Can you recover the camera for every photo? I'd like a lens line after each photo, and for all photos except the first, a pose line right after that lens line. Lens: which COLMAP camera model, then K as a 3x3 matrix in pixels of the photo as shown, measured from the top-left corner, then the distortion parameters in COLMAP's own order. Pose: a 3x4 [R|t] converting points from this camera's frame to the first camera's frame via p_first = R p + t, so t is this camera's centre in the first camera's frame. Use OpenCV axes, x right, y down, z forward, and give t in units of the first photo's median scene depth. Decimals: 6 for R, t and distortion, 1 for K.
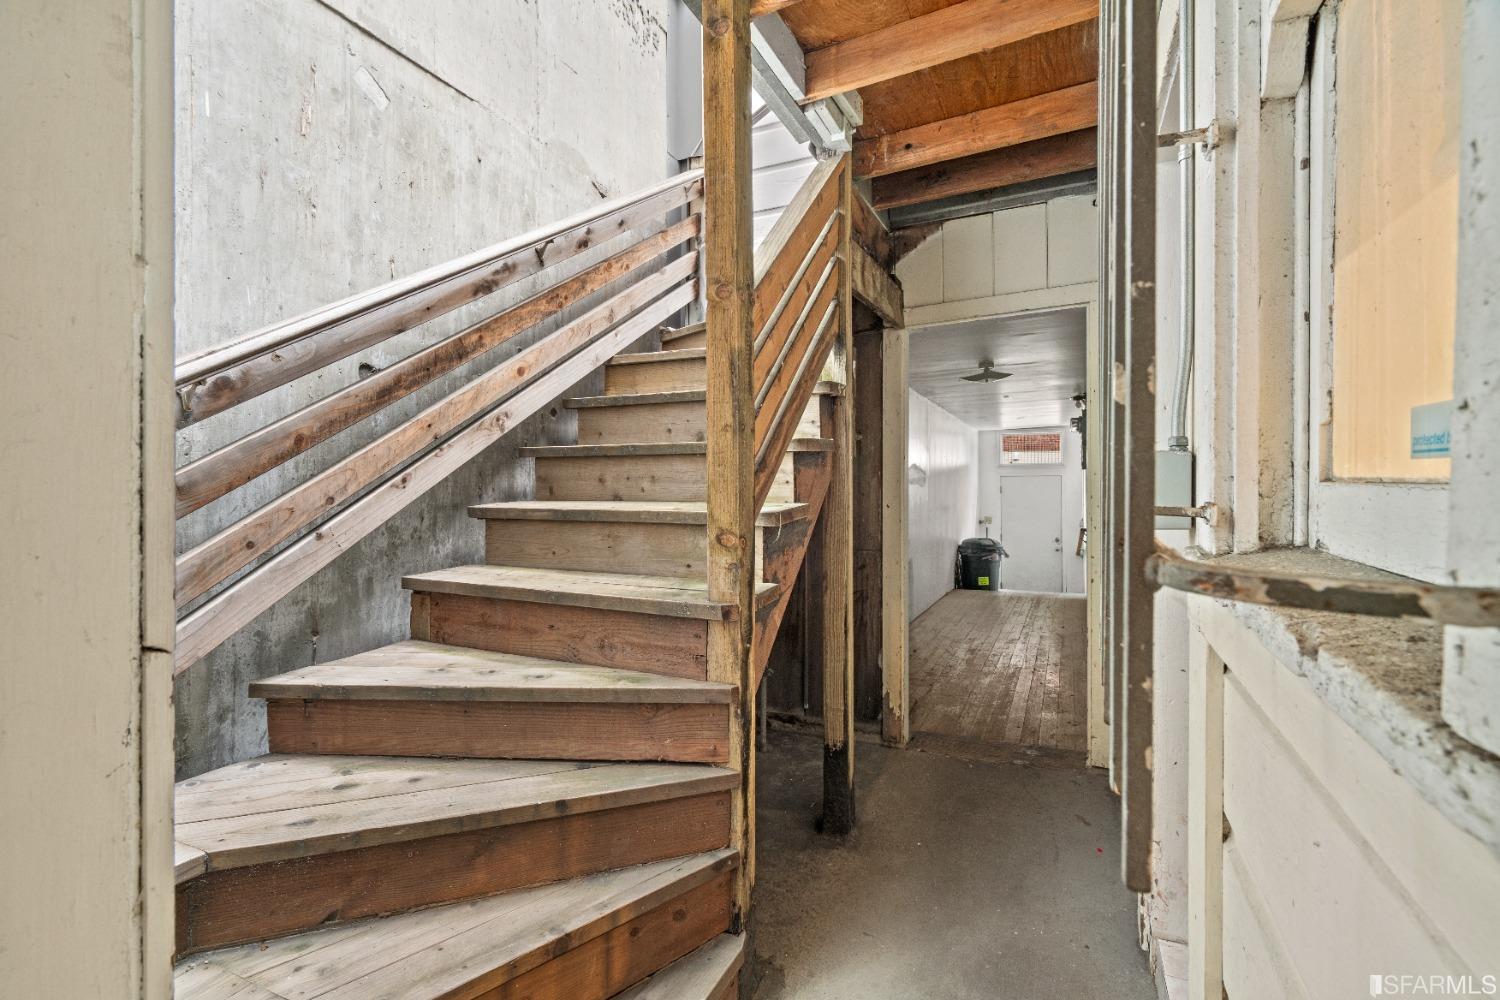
lens RADIAL K [[689.1, 0, 749.5], [0, 689.1, 483.4], [0, 0, 1]] dist [-0.000932, 0.000032]
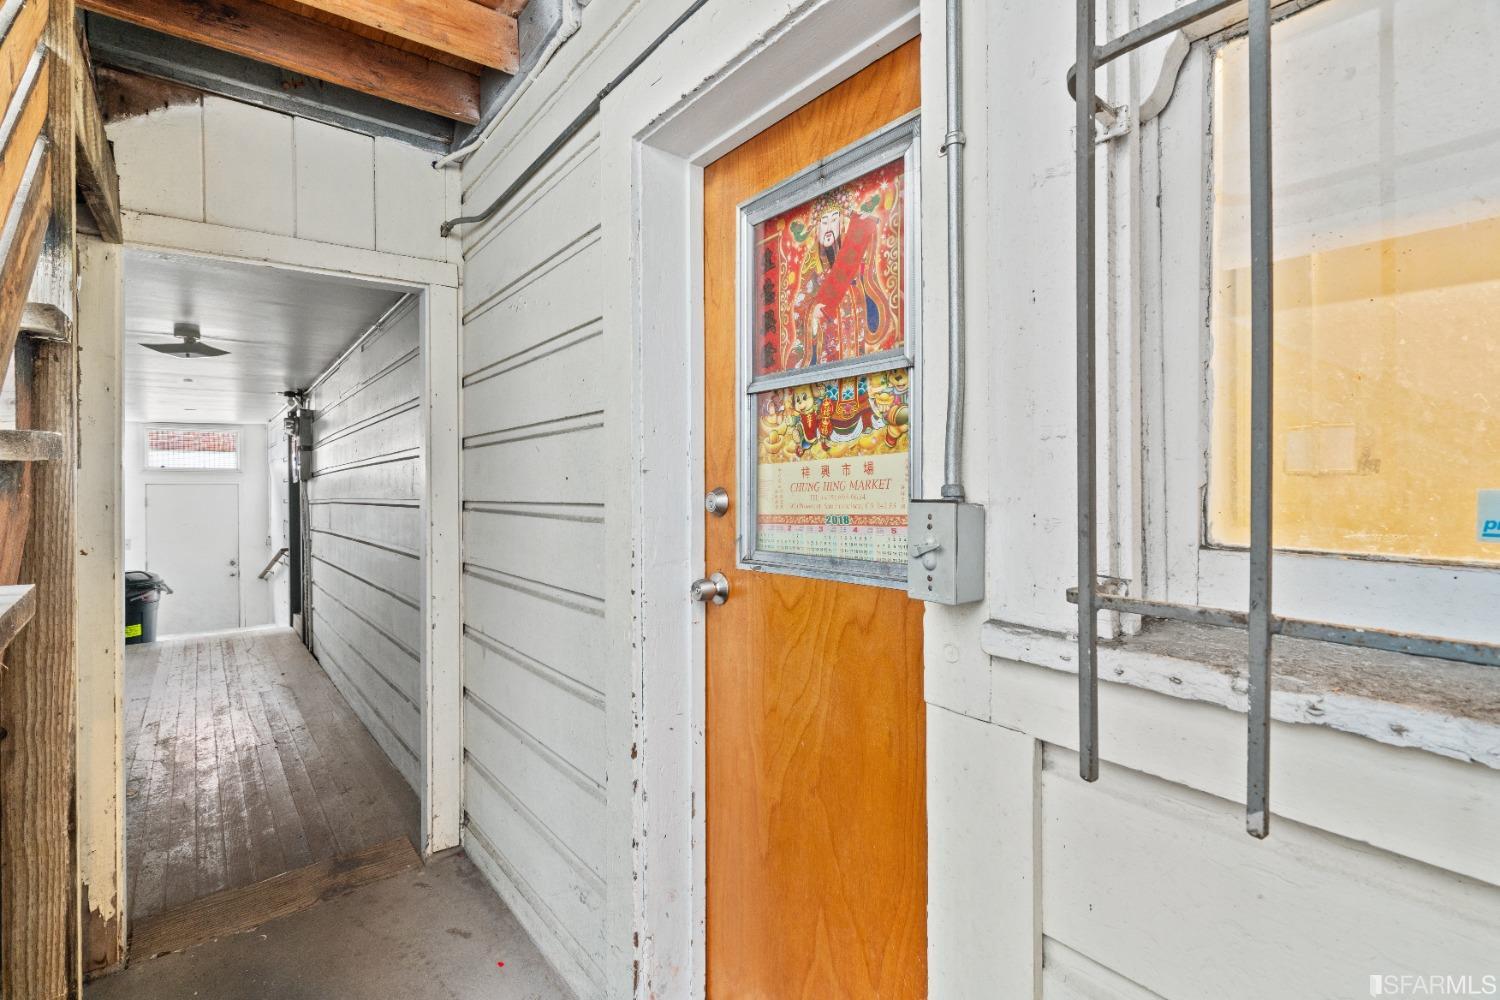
lens RADIAL K [[690.7, 0, 749.8], [0, 690.7, 491.9], [0, 0, 1]] dist [0.000460, 0.000313]
pose [[0.438790, -0.004063, 0.898580, -0.067092], [-0.000515, 0.999988, 0.004773, -0.020306], [-0.898589, -0.002557, 0.438783, 0.274479]]
